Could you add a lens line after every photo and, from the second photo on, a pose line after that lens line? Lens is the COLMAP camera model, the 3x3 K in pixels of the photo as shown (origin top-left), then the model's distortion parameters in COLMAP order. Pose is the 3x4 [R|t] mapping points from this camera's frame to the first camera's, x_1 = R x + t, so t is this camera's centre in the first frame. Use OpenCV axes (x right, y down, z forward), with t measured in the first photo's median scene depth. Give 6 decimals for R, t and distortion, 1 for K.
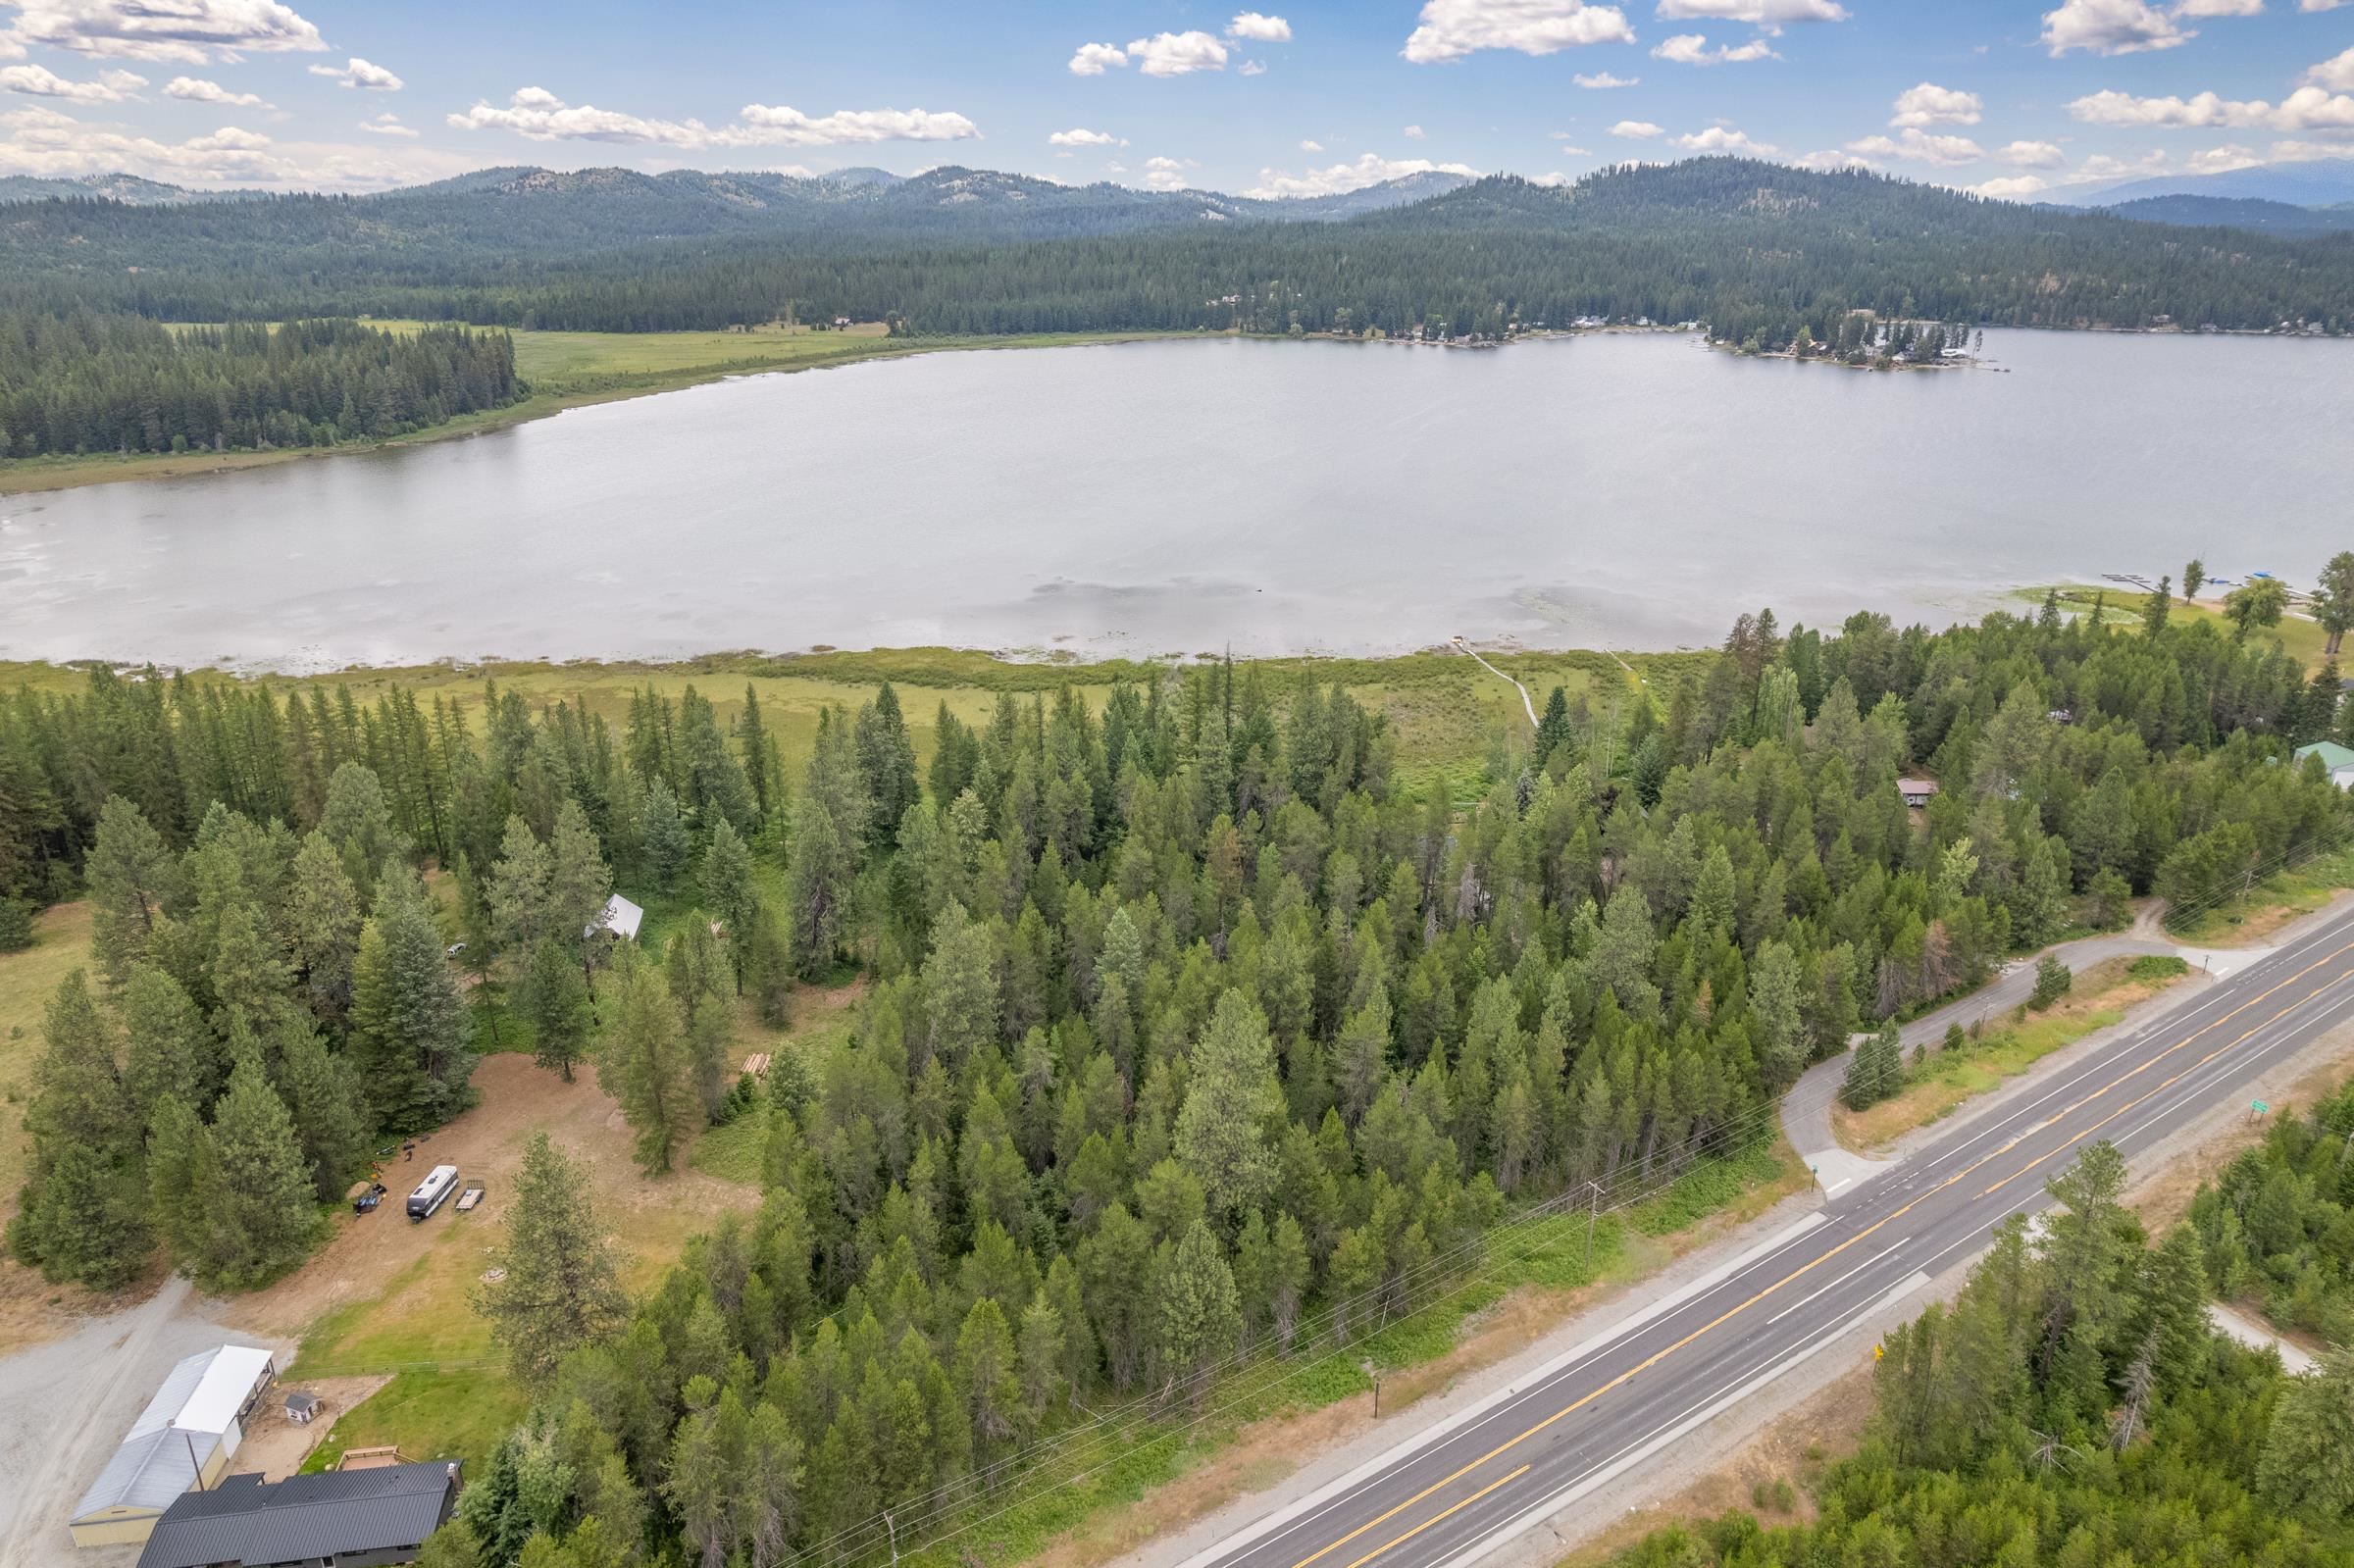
lens RADIAL K [[1506.5, 0, 1182.7], [0, 1506.5, 785.0], [0, 0, 1]] dist [-0.077033, 0.070397]
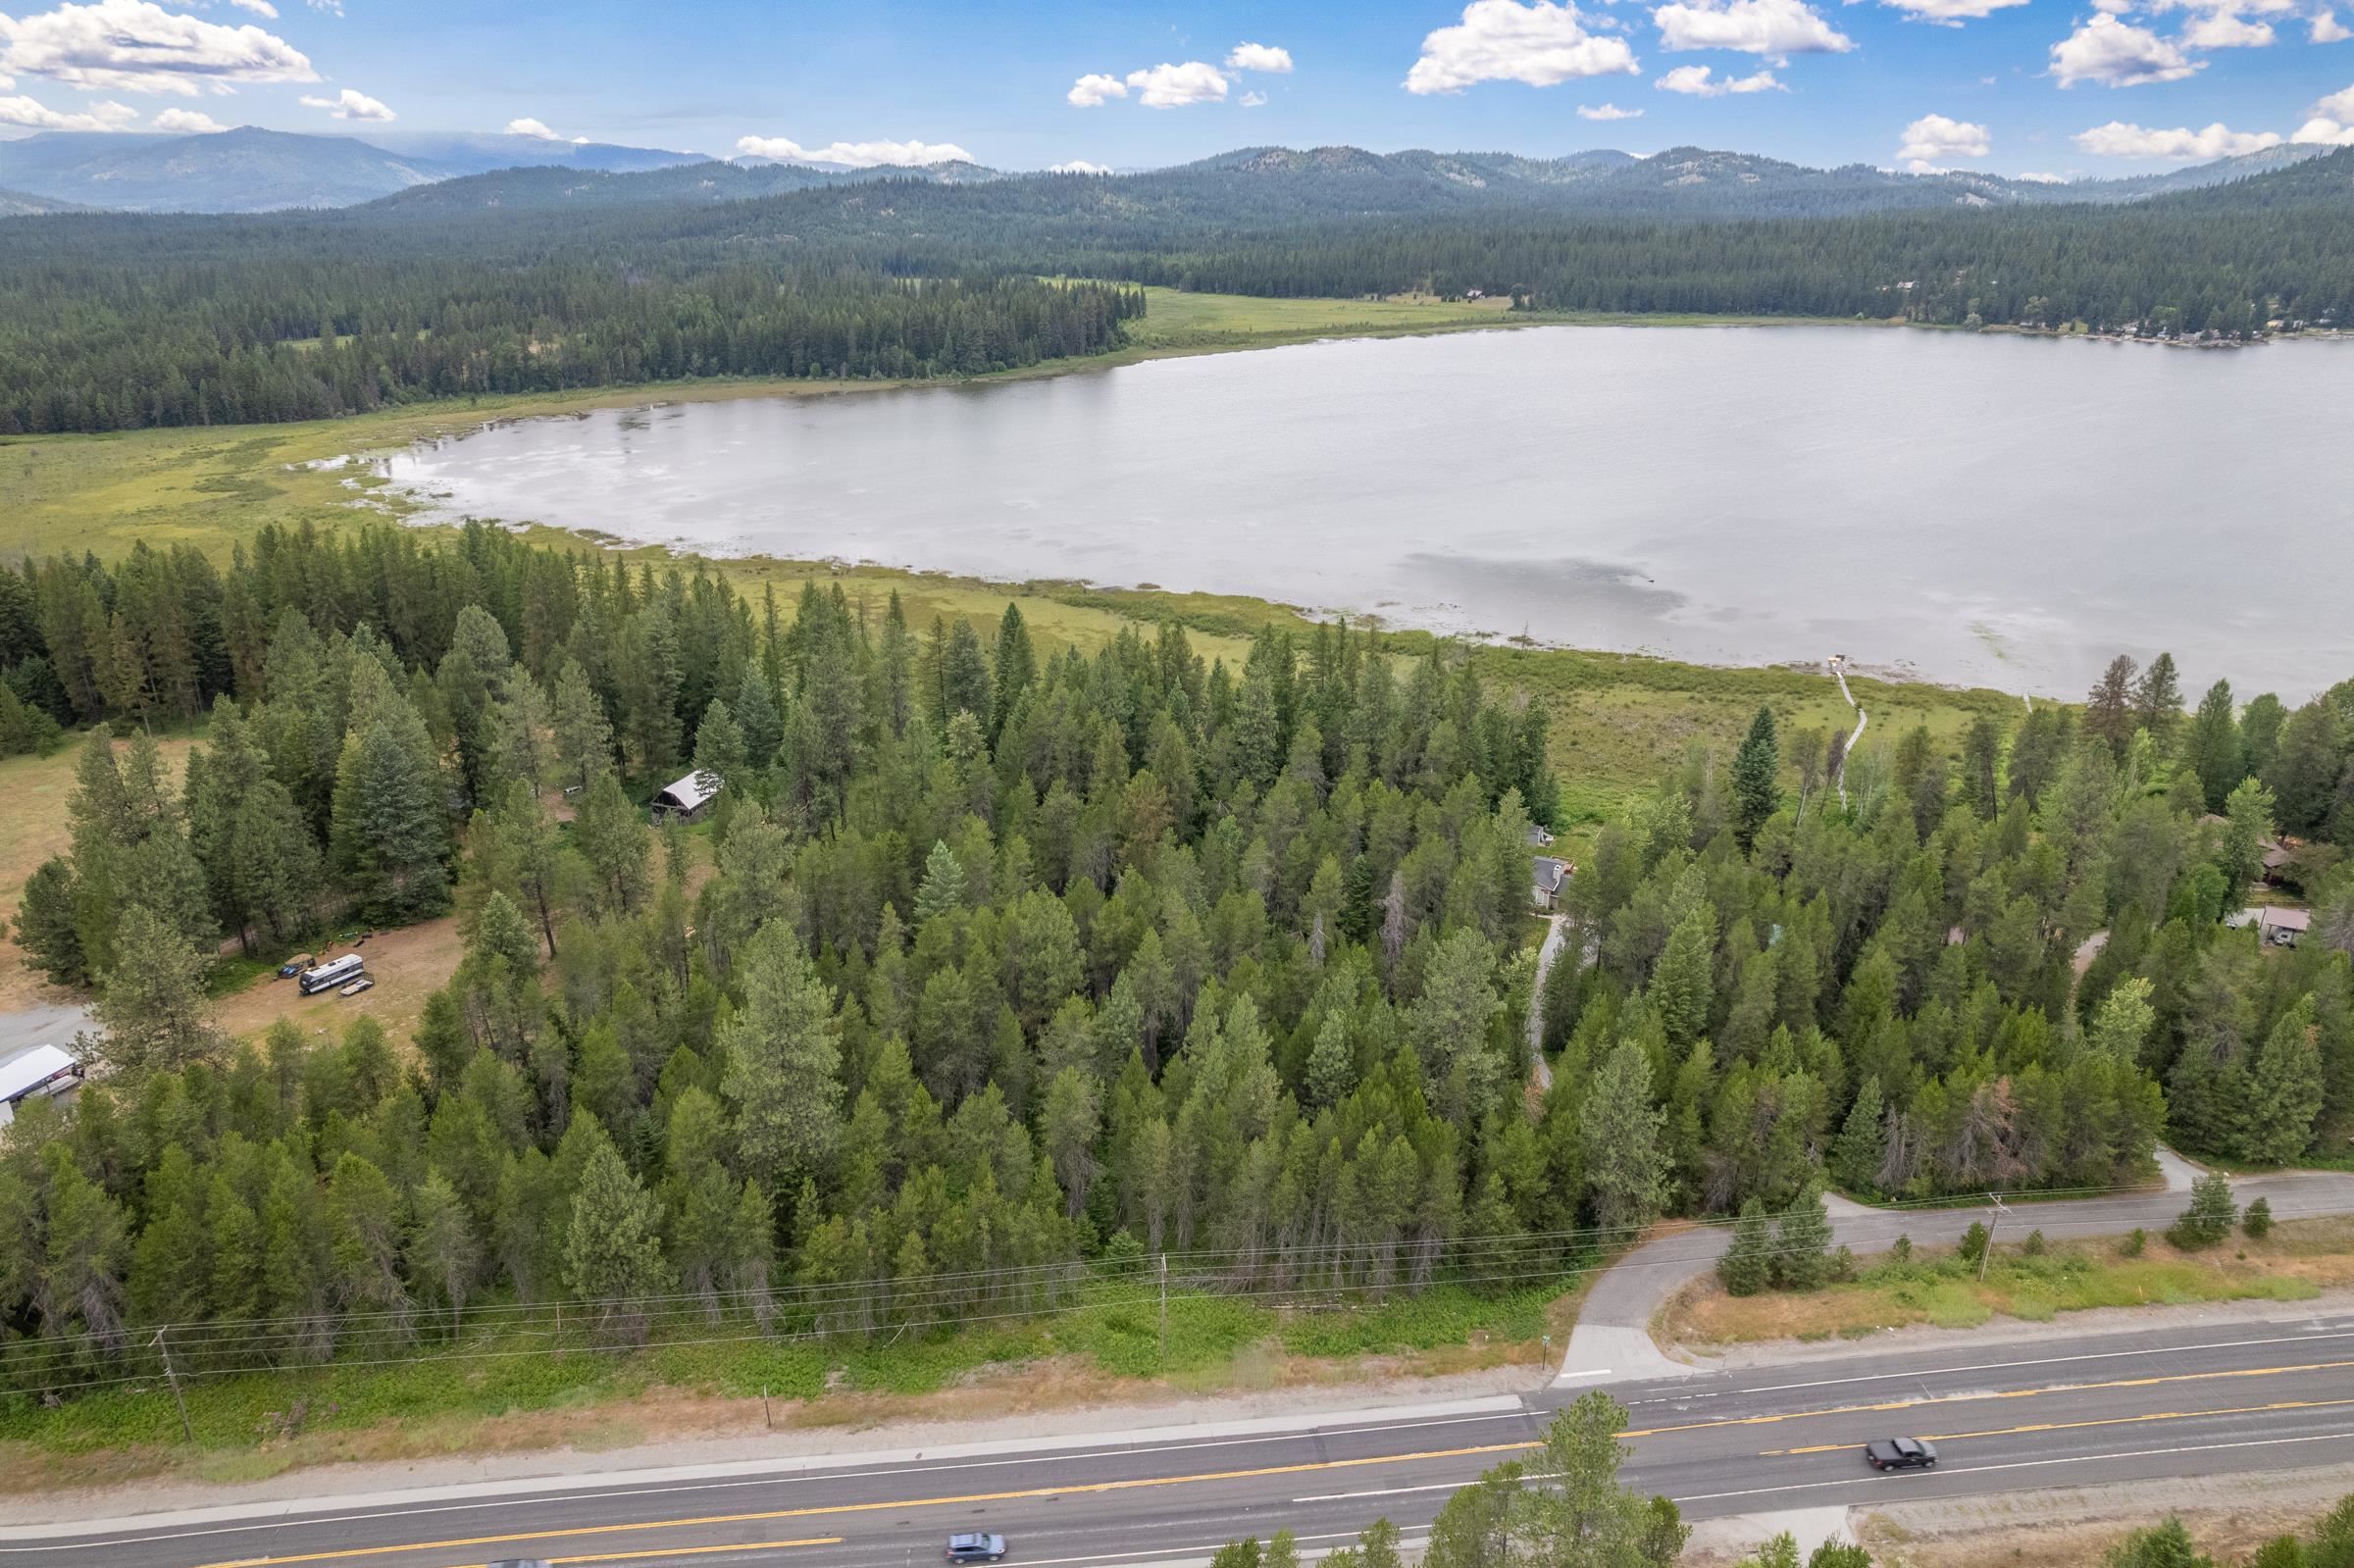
lens RADIAL K [[1506.5, 0, 1182.7], [0, 1506.5, 785.0], [0, 0, 1]] dist [-0.077033, 0.070397]
pose [[0.895170, 0.159226, -0.416315, 0.220484], [-0.155410, 0.986901, 0.043288, -0.007141], [0.417754, 0.025949, 0.908190, 0.103334]]
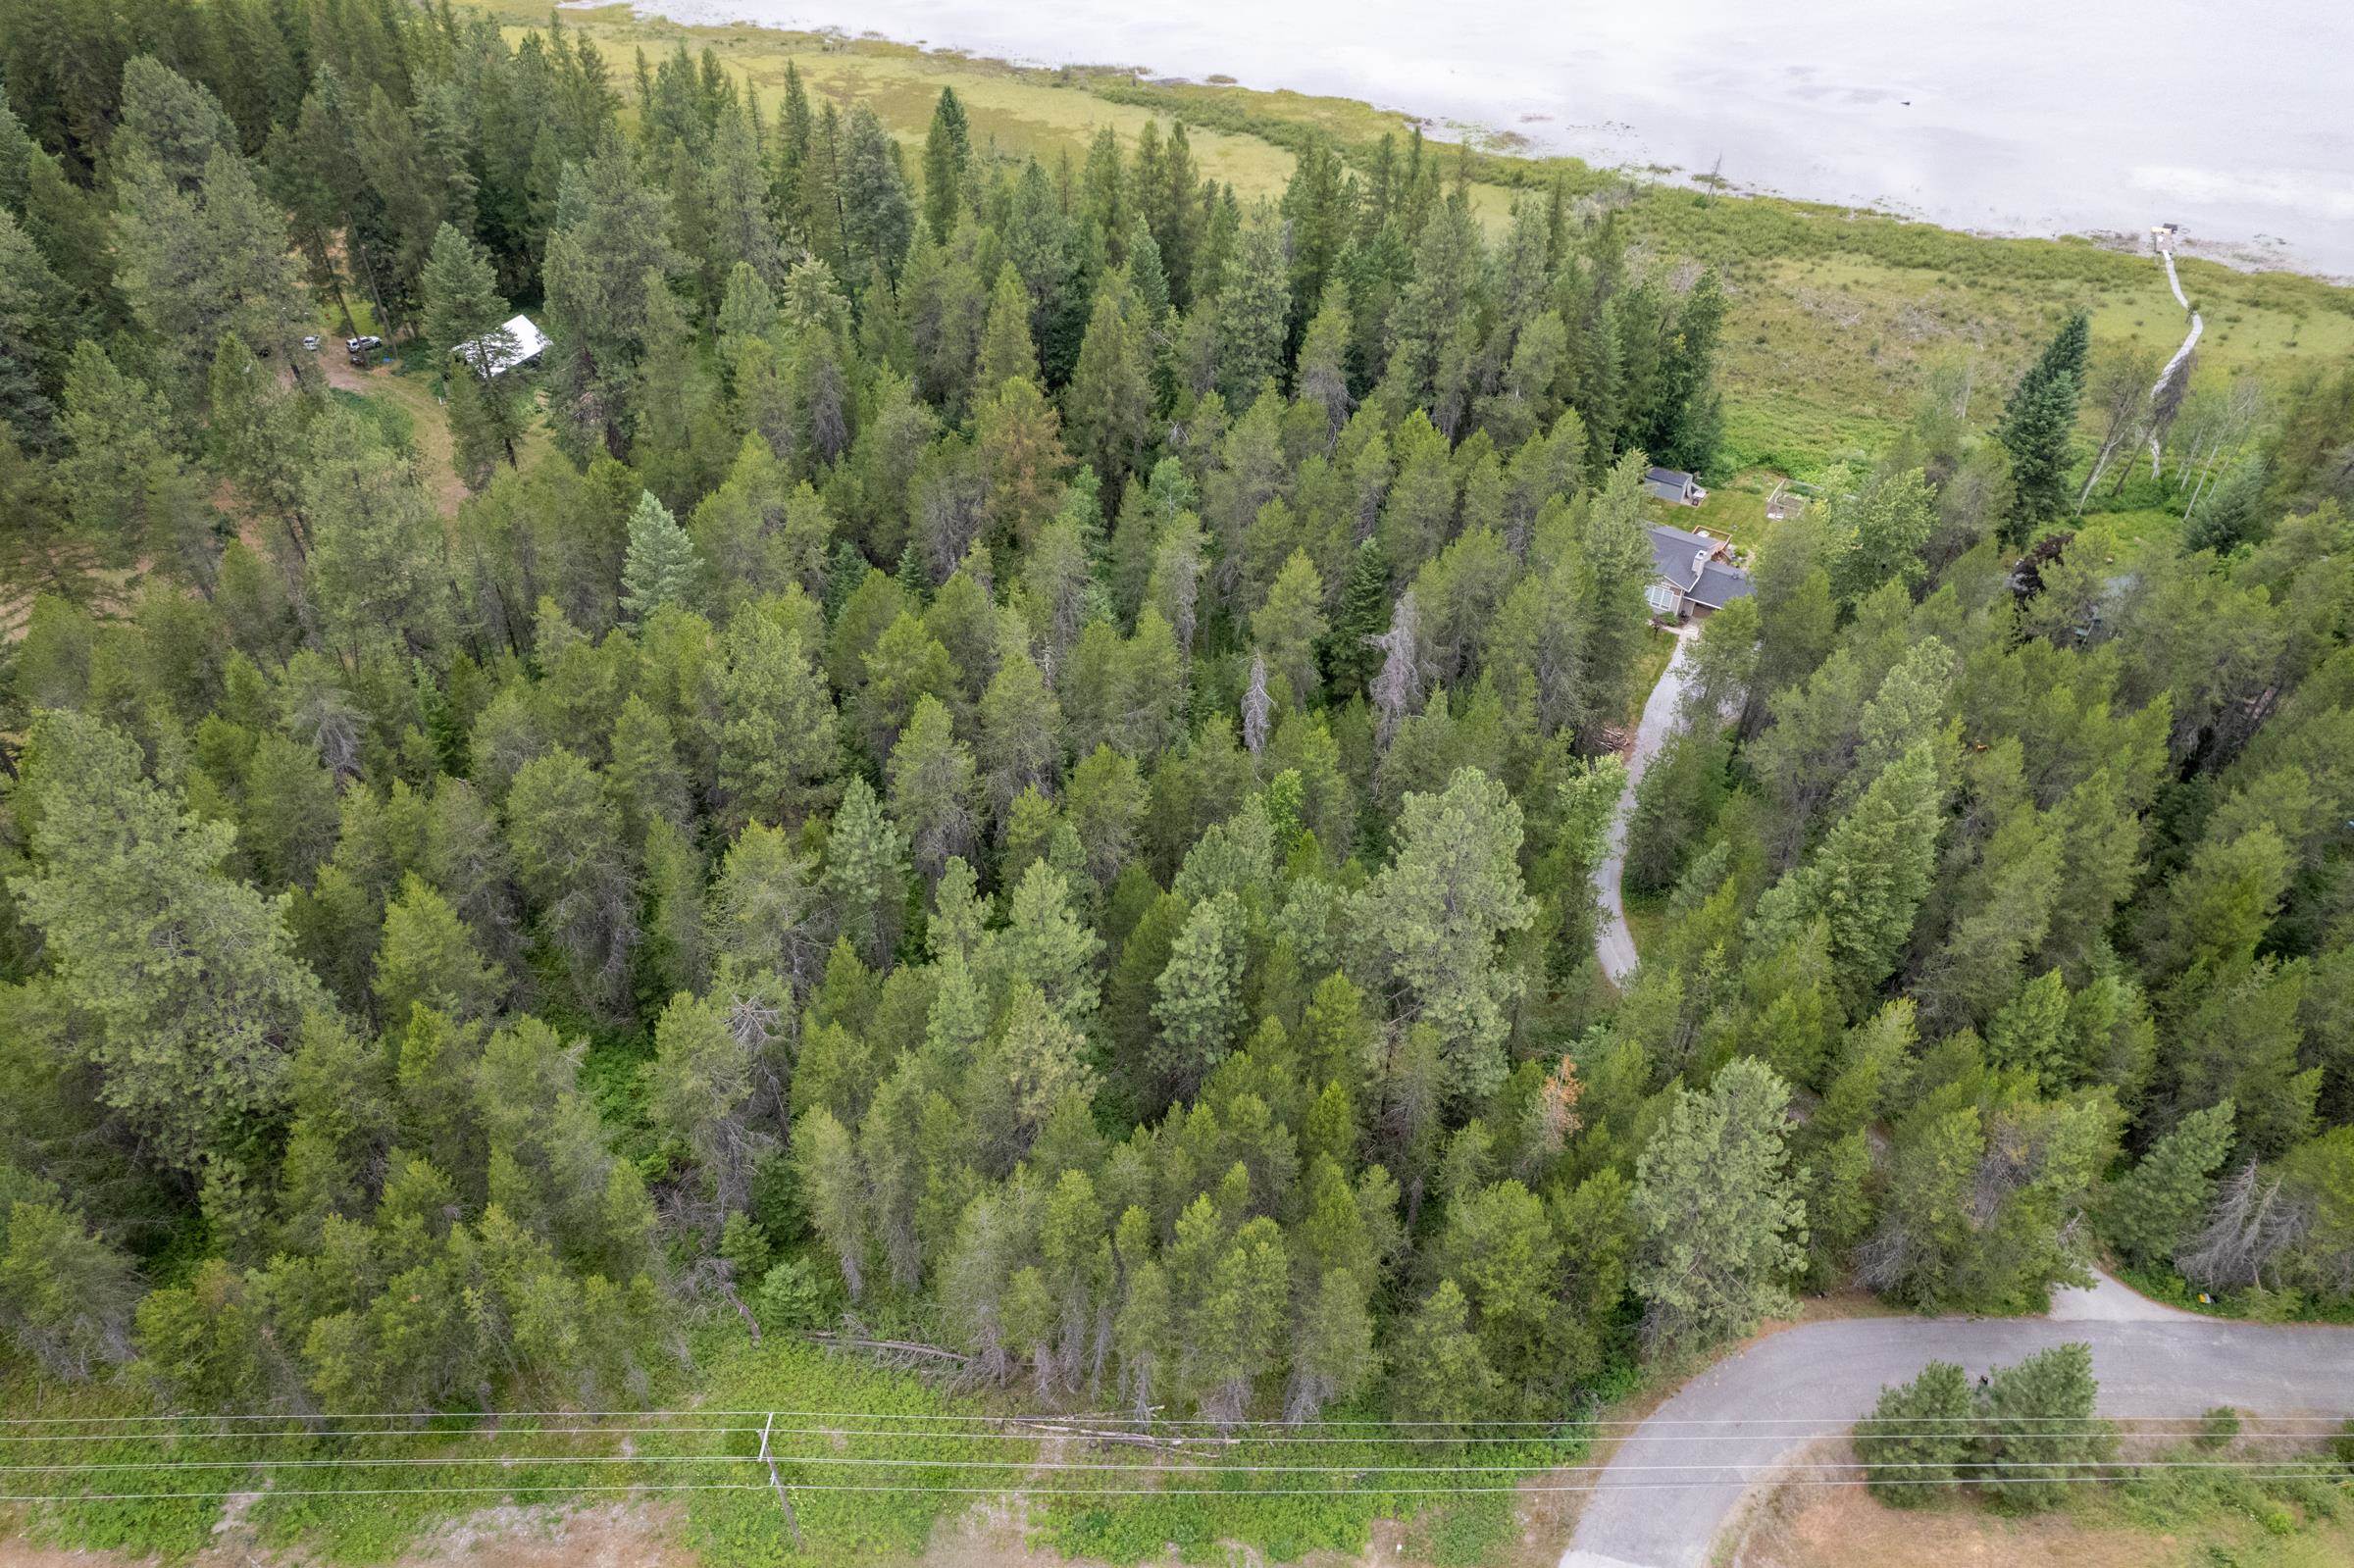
lens RADIAL K [[1517.5, 0, 1182.6], [0, 1517.5, 777.7], [0, 0, 1]] dist [-0.081827, 0.077324]
pose [[0.838994, 0.342483, -0.422840, 0.185985], [-0.200105, 0.916821, 0.345540, -0.024981], [0.506010, -0.205294, 0.837740, 0.285151]]
